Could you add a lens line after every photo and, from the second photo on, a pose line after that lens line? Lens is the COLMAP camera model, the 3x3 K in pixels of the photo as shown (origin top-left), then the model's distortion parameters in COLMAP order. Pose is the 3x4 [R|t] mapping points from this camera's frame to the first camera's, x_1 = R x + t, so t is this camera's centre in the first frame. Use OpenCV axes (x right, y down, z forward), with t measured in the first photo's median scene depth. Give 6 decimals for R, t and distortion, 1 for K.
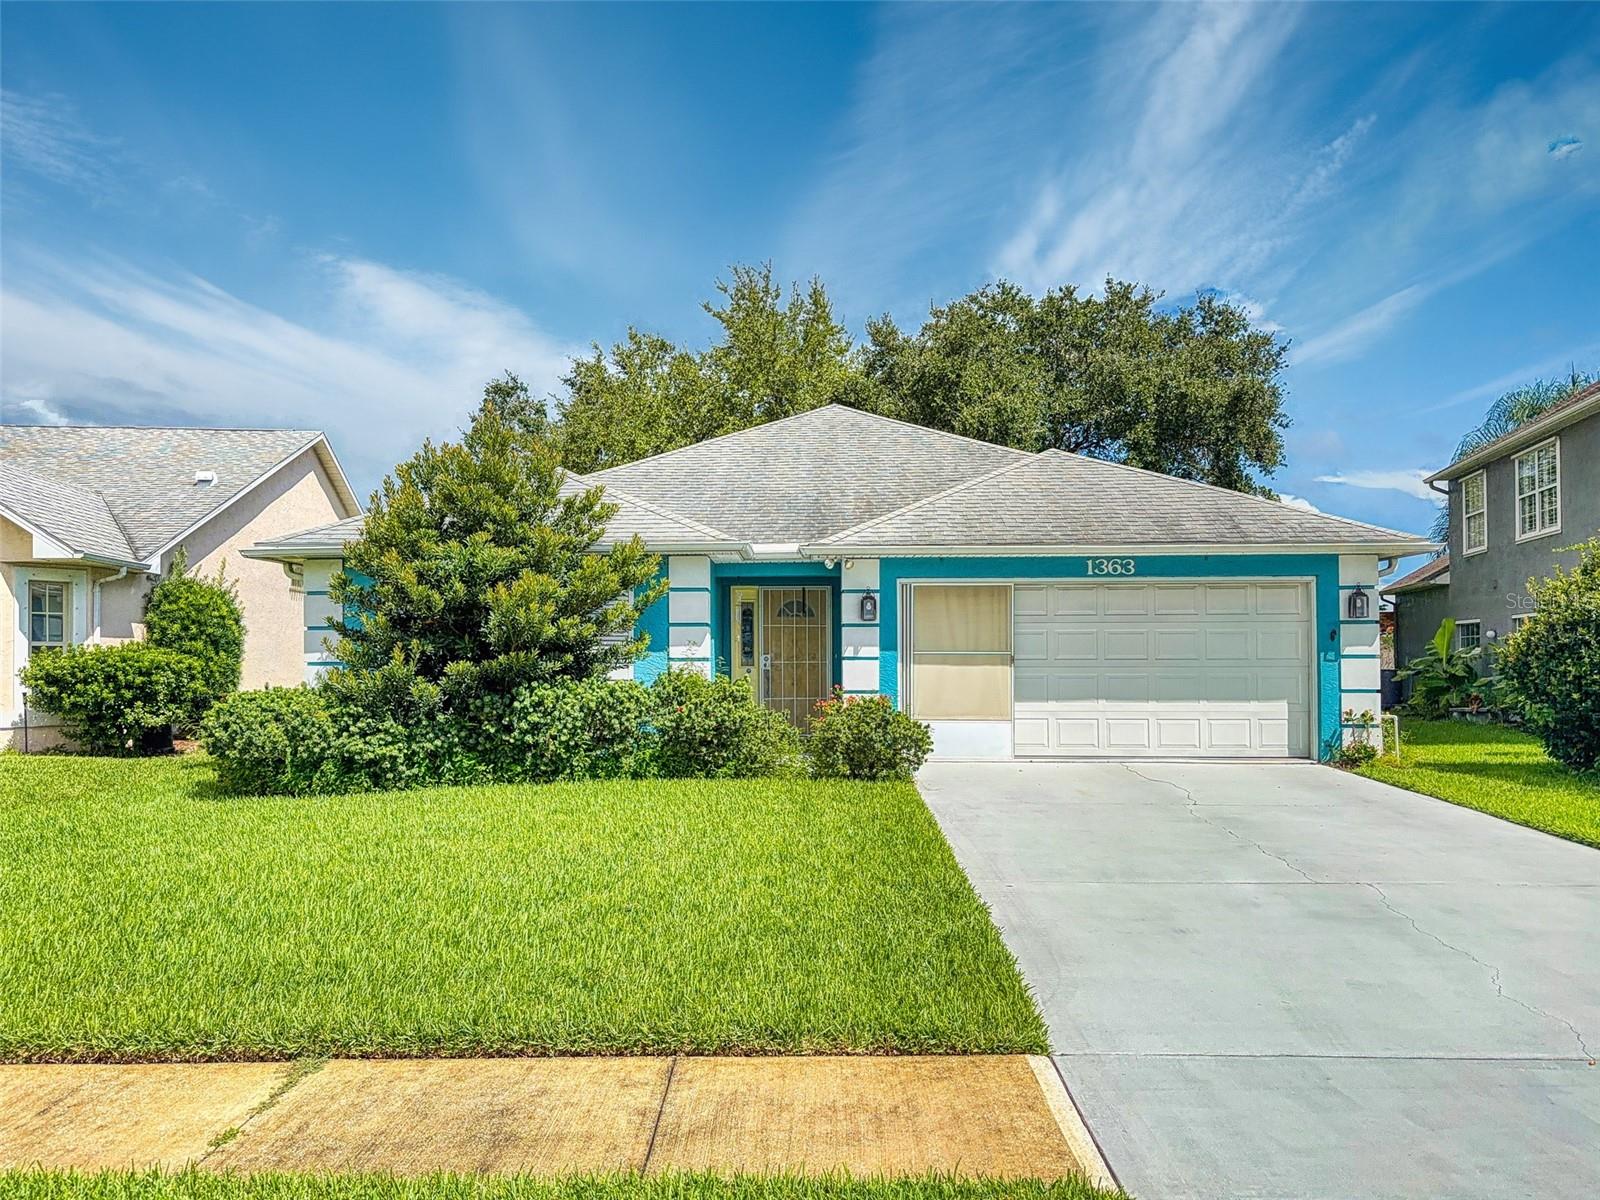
lens RADIAL K [[1125.5, 0, 783.4], [0, 1125.5, 660.8], [0, 0, 1]] dist [0.116145, -0.184851]
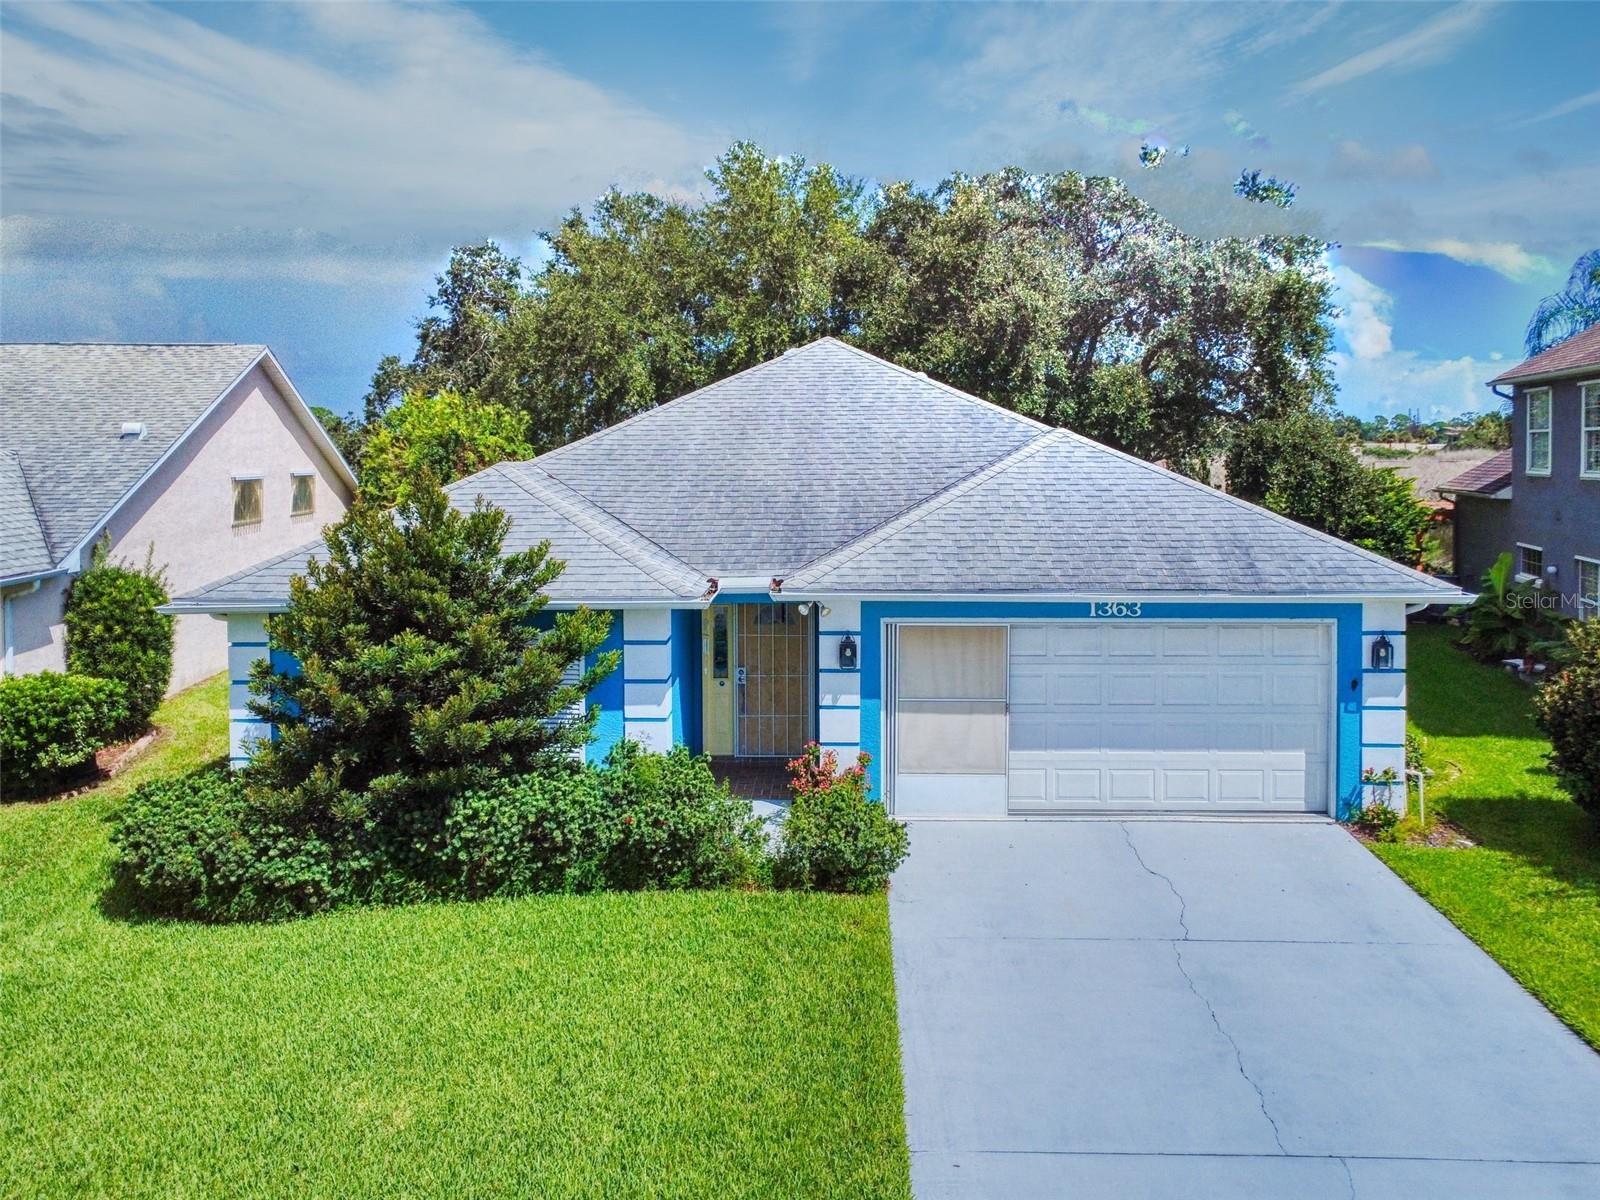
lens RADIAL K [[1261.0, 0, 800.0], [0, 1261.0, 504.8], [0, 0, 1]] dist [0.003025, 0.004121]
pose [[0.999994, 0.001467, -0.003062, 0.040182], [-0.001333, 0.999072, 0.043053, -0.208680], [0.003123, -0.043049, 0.999068, -0.002345]]
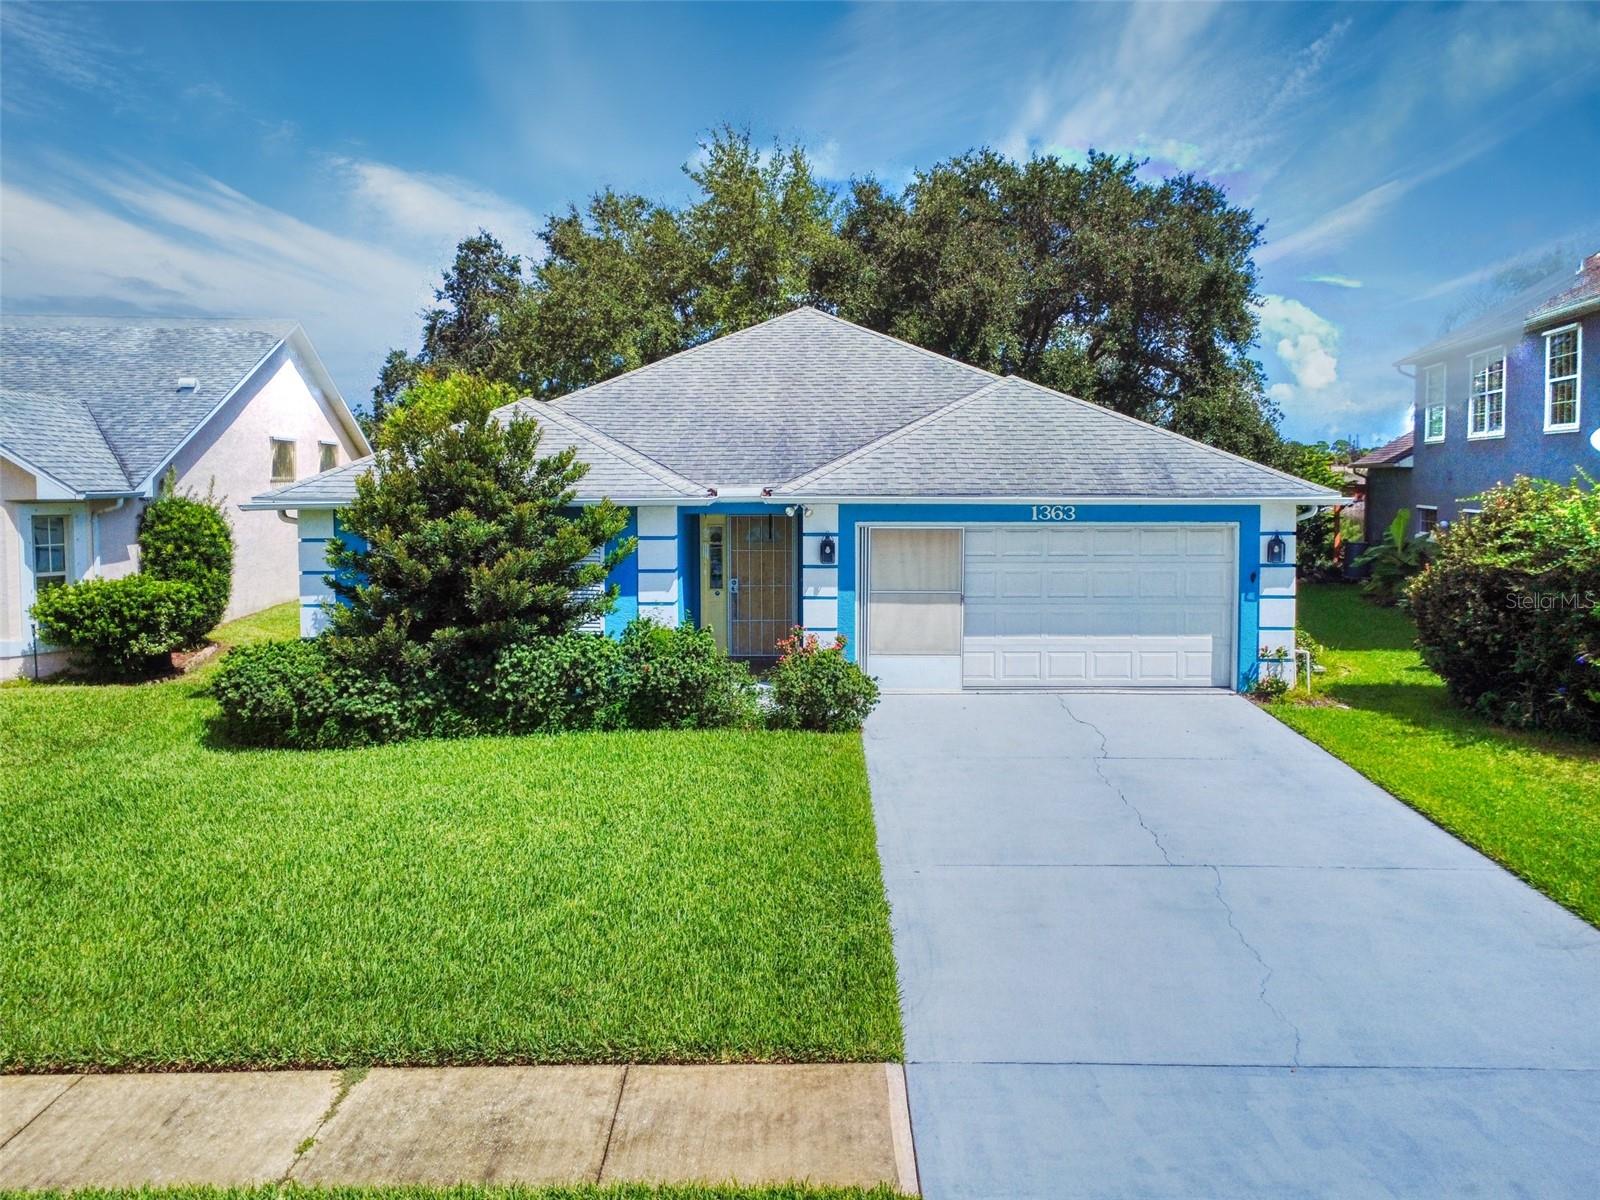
lens RADIAL K [[1205.4, 0, 799.4], [0, 1205.4, 552.9], [0, 0, 1]] dist [0.001944, 0.003144]
pose [[0.999807, 0.001899, 0.019538, 0.026985], [-0.003185, 0.997814, 0.066003, -0.119819], [-0.019370, -0.066053, 0.997628, -0.131898]]
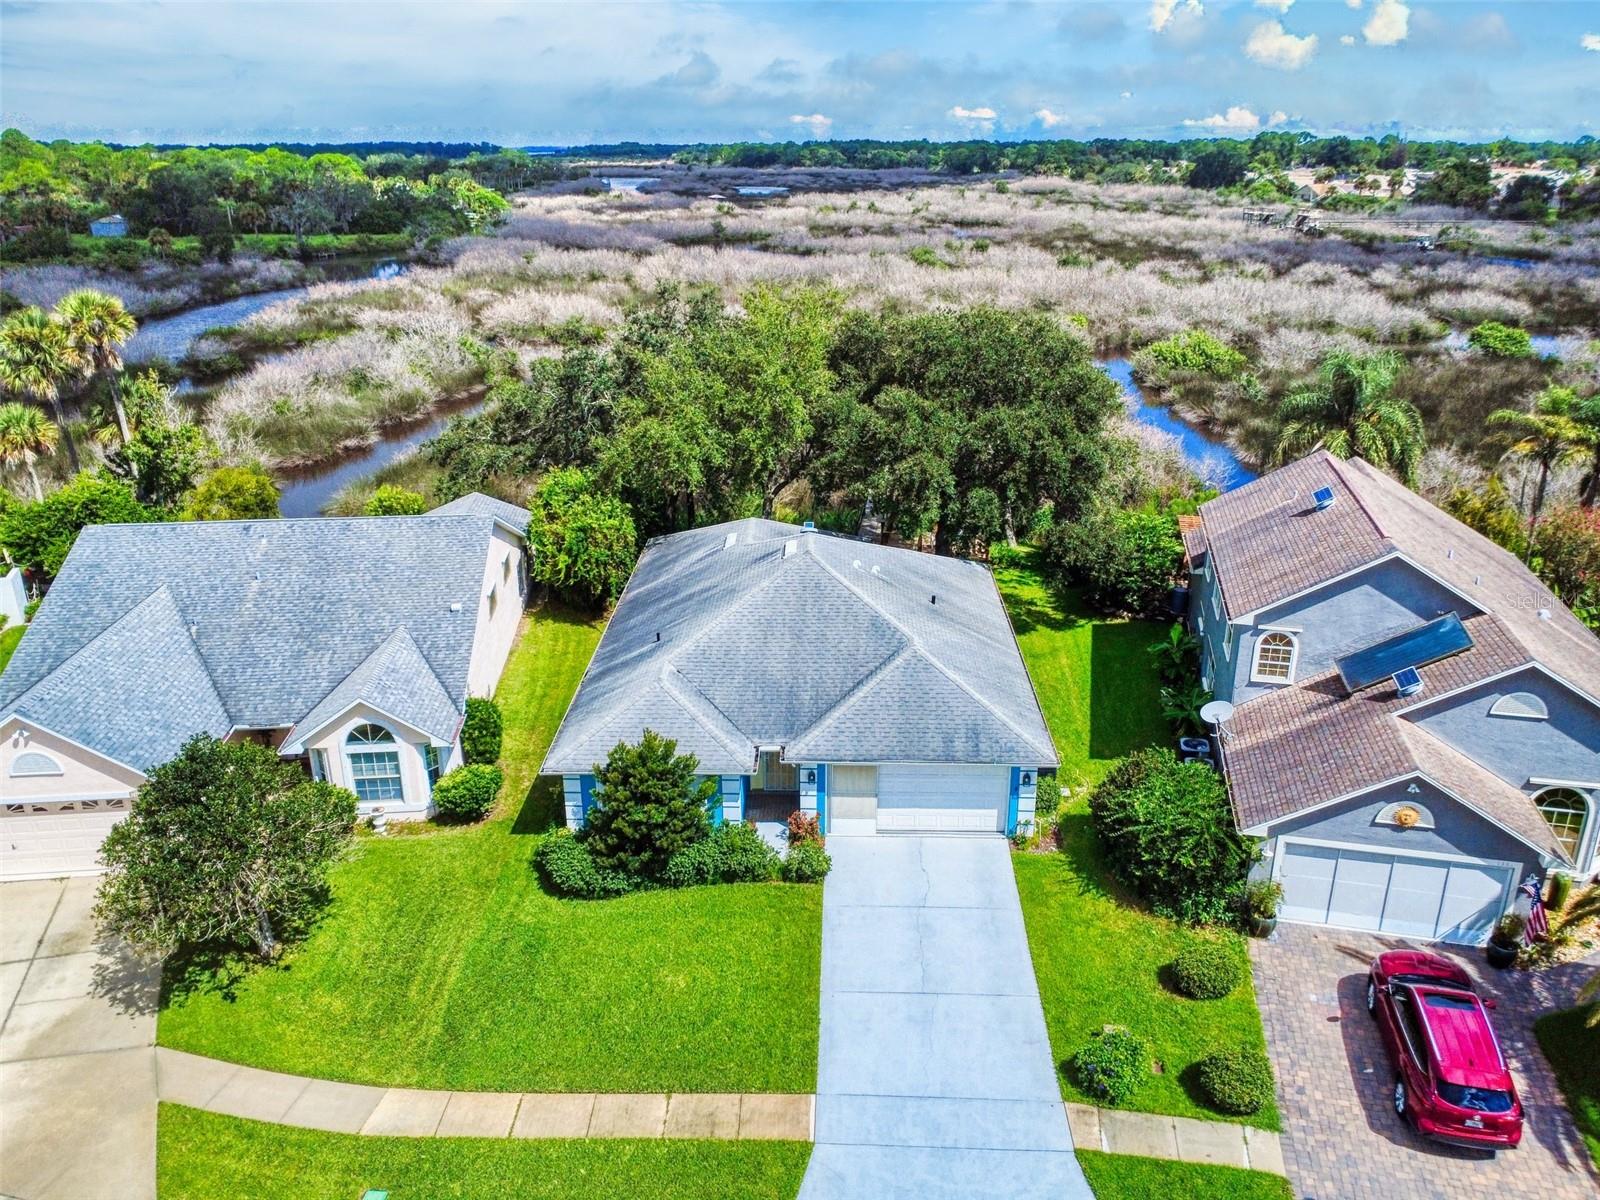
lens RADIAL K [[1149.1, 0, 799.2], [0, 1149.1, 624.2], [0, 0, 1]] dist [0.003496, -0.001045]
pose [[0.999992, 0.003239, -0.002341, 0.055287], [-0.002146, 0.929364, 0.369158, -1.162606], [0.003371, -0.369150, 0.929364, -0.991744]]
